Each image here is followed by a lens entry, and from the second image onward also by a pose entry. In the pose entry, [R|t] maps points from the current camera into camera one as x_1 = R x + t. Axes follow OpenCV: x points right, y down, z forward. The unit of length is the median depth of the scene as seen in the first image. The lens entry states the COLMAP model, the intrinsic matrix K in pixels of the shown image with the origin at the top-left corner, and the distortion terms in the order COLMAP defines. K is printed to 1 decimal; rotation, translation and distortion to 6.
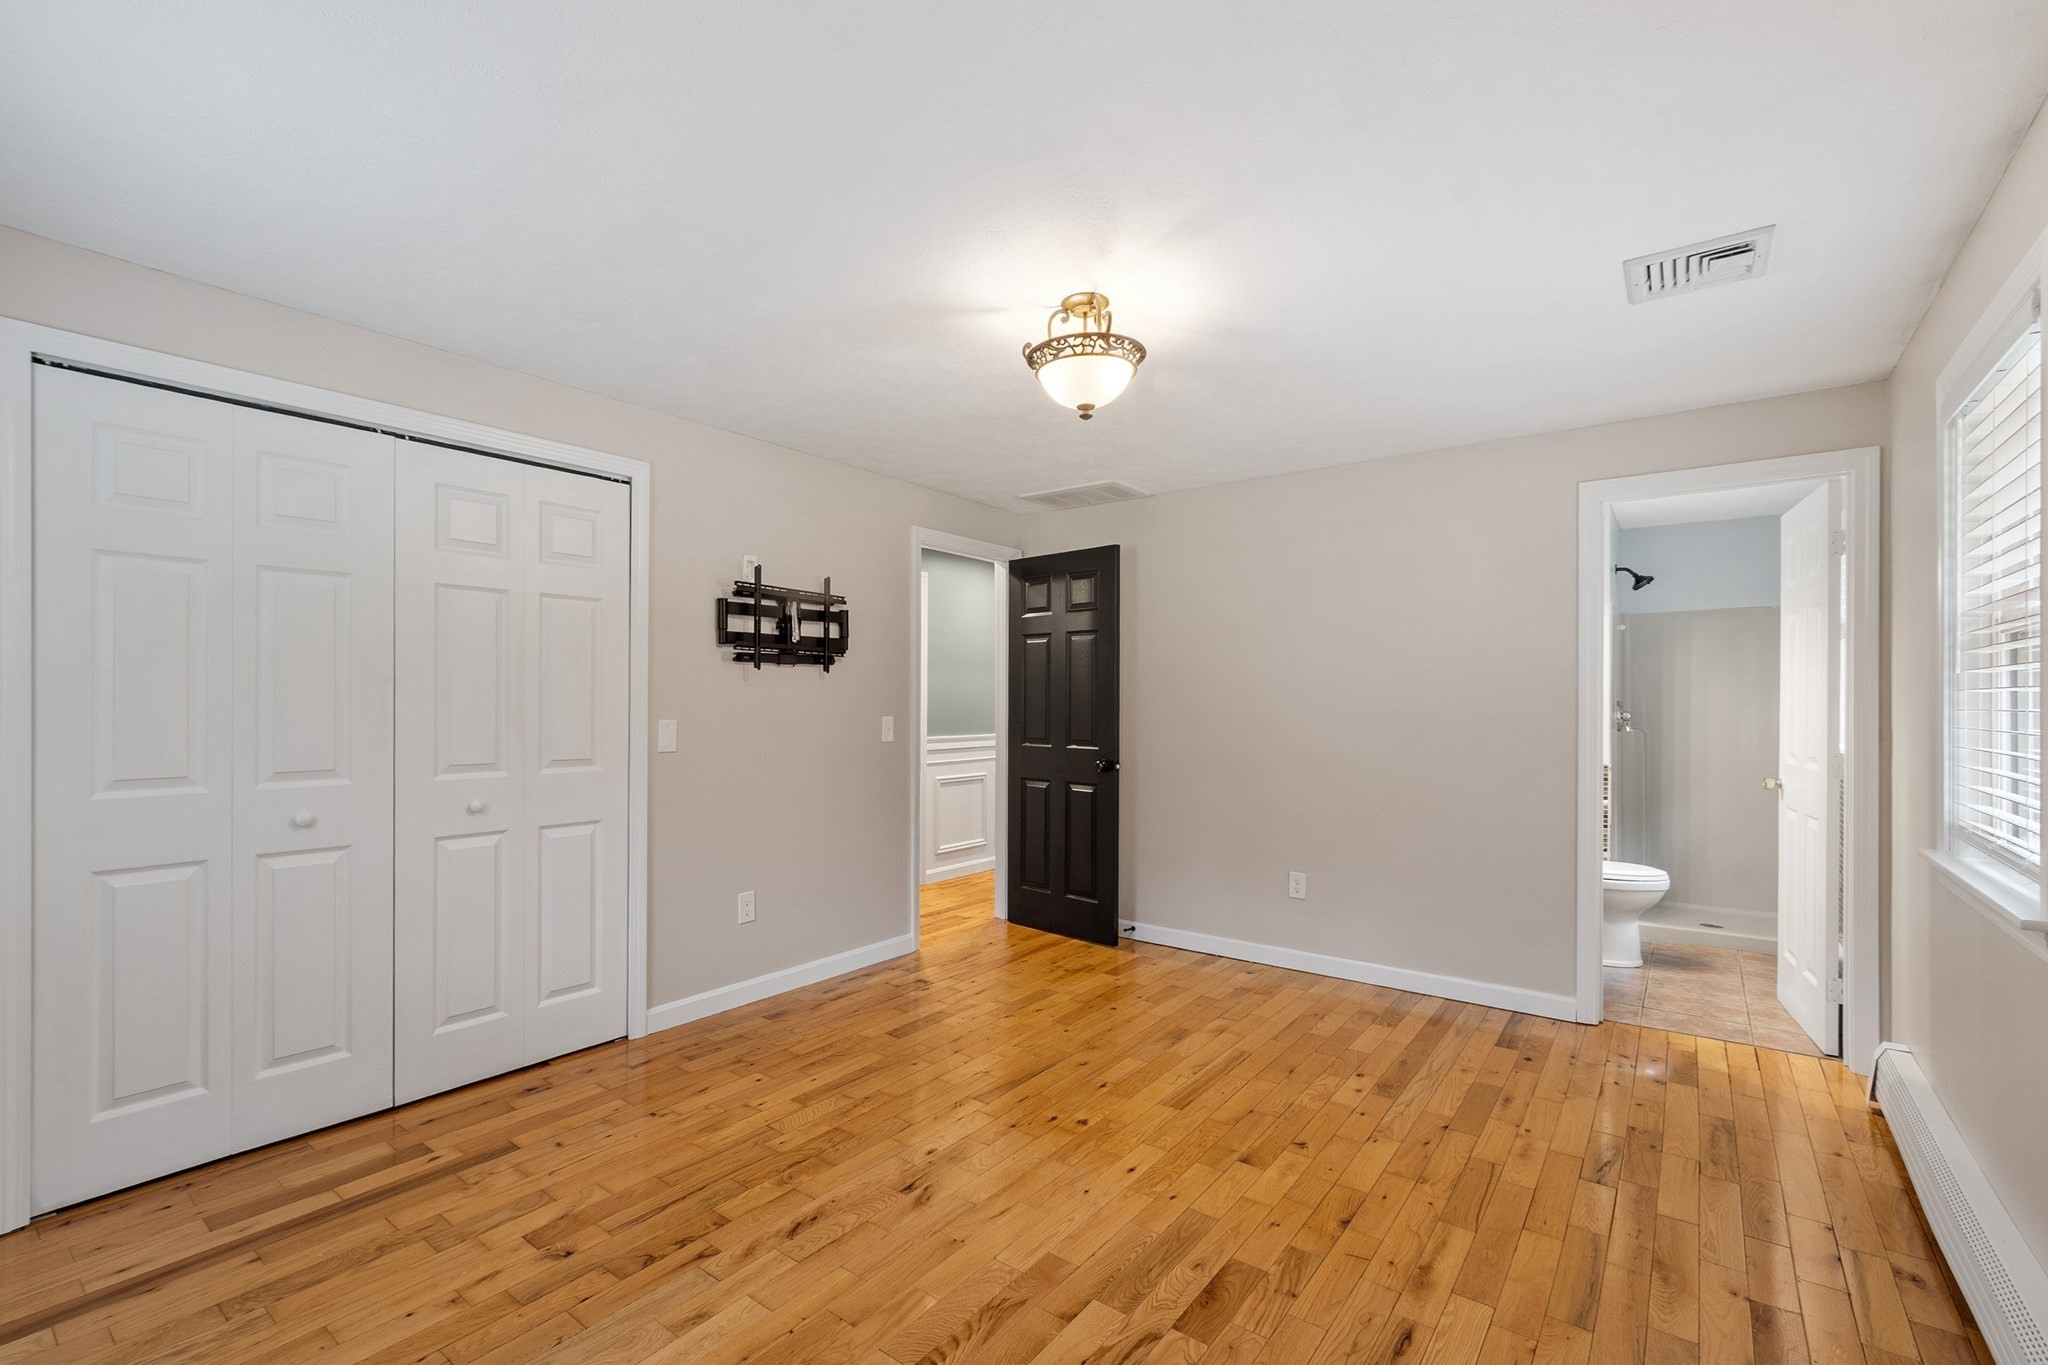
lens RADIAL K [[887.2, 0, 999.4], [0, 887.2, 698.2], [0, 0, 1]] dist [0.000212, 0.000093]
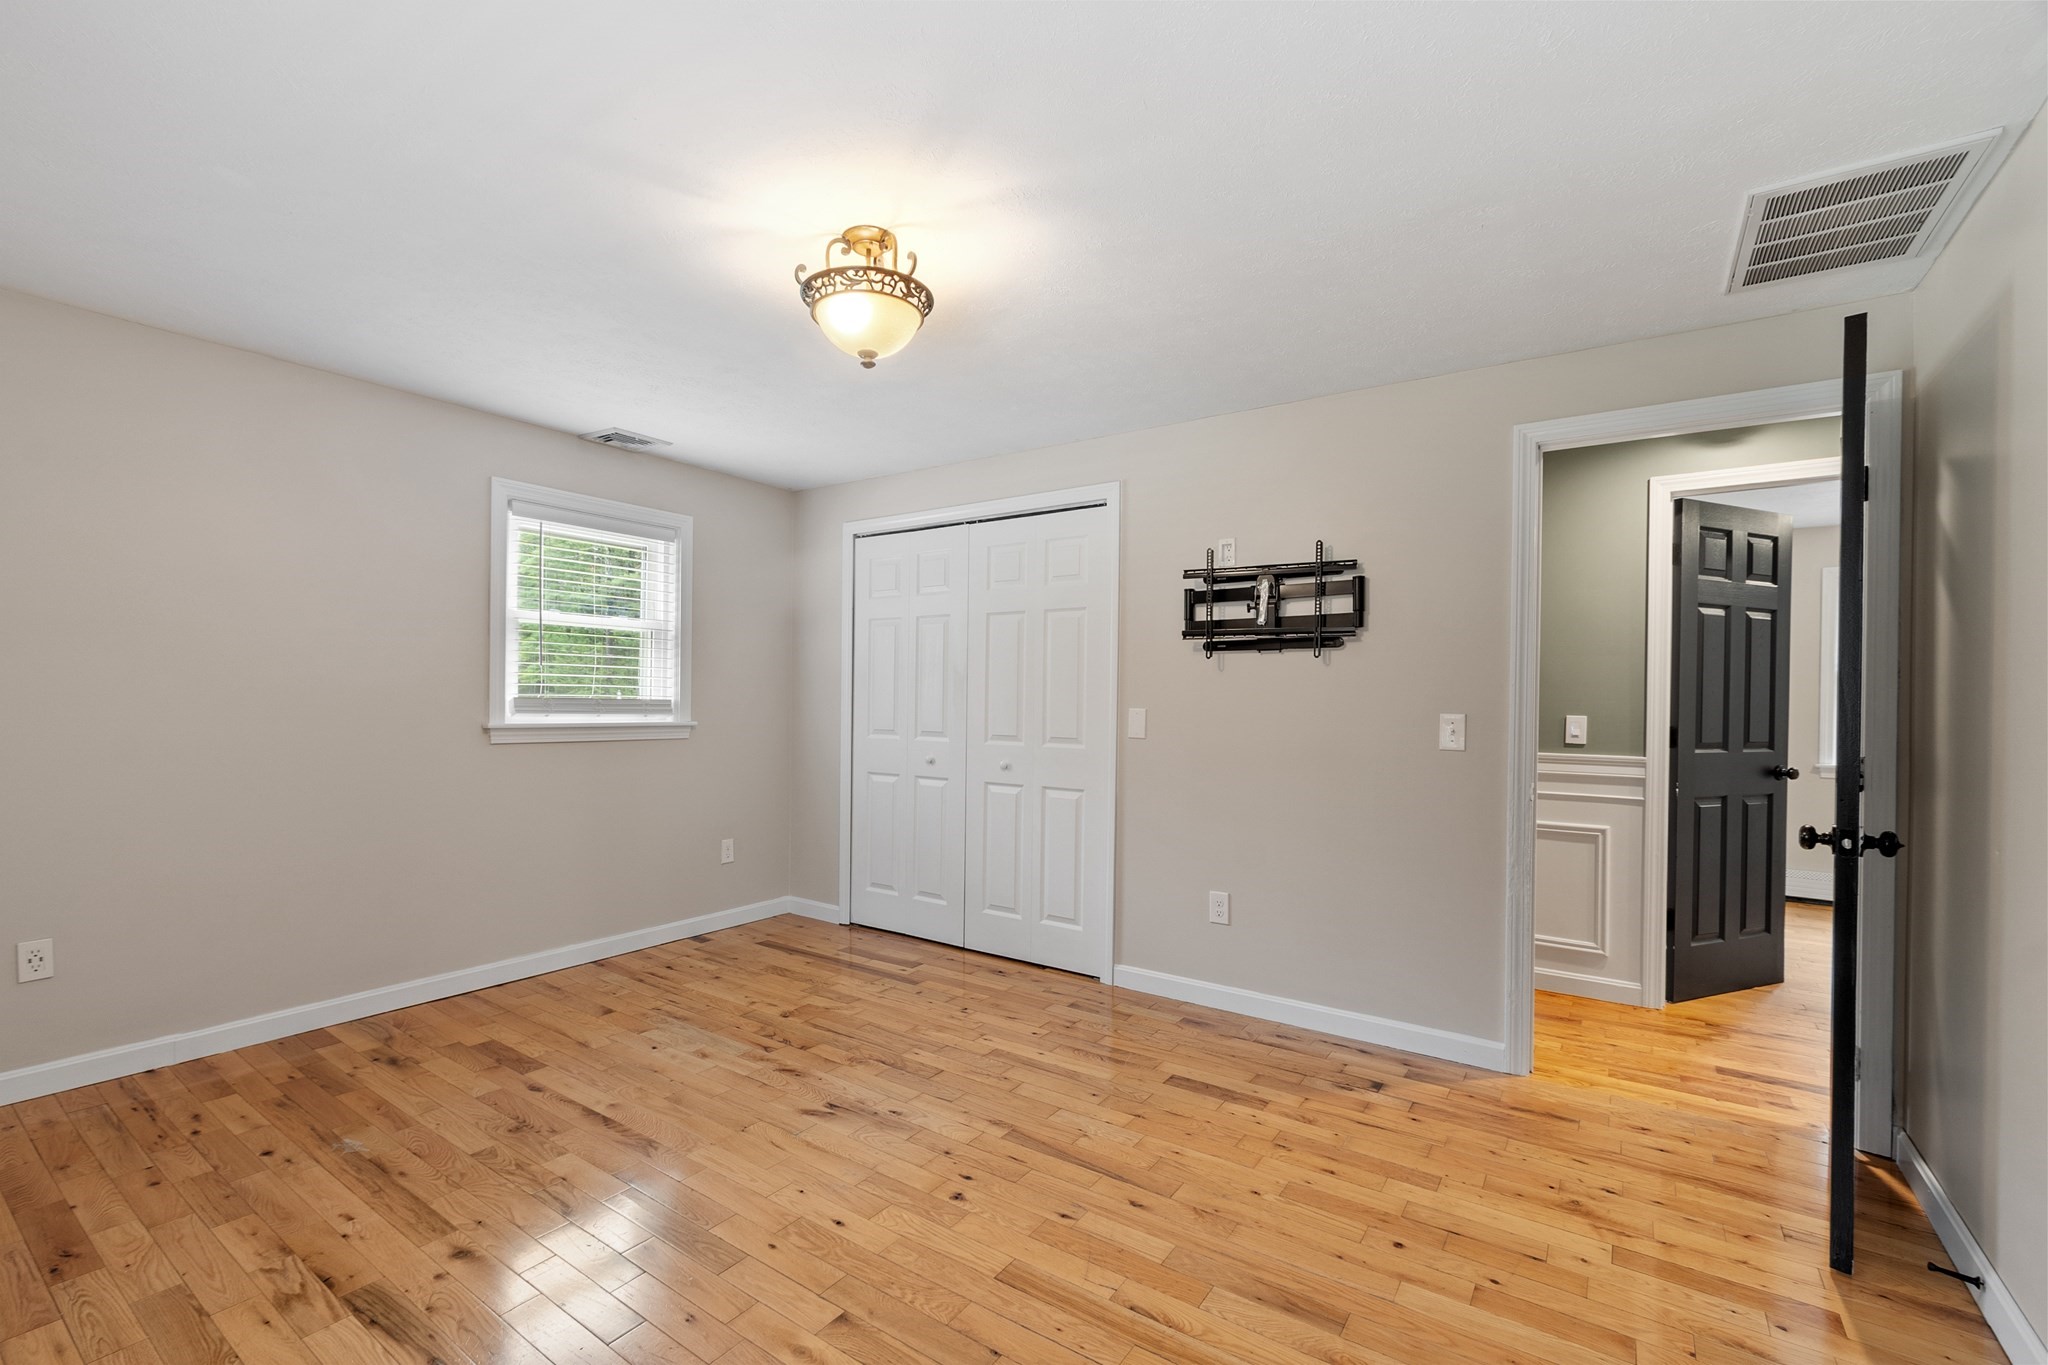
lens RADIAL K [[887.2, 0, 999.4], [0, 887.2, 698.2], [0, 0, 1]] dist [0.000212, 0.000093]
pose [[0.050674, -0.002034, -0.998713, 0.791511], [-0.007120, 0.999972, -0.002398, 0.017085], [0.998690, 0.007232, 0.050659, 0.860025]]
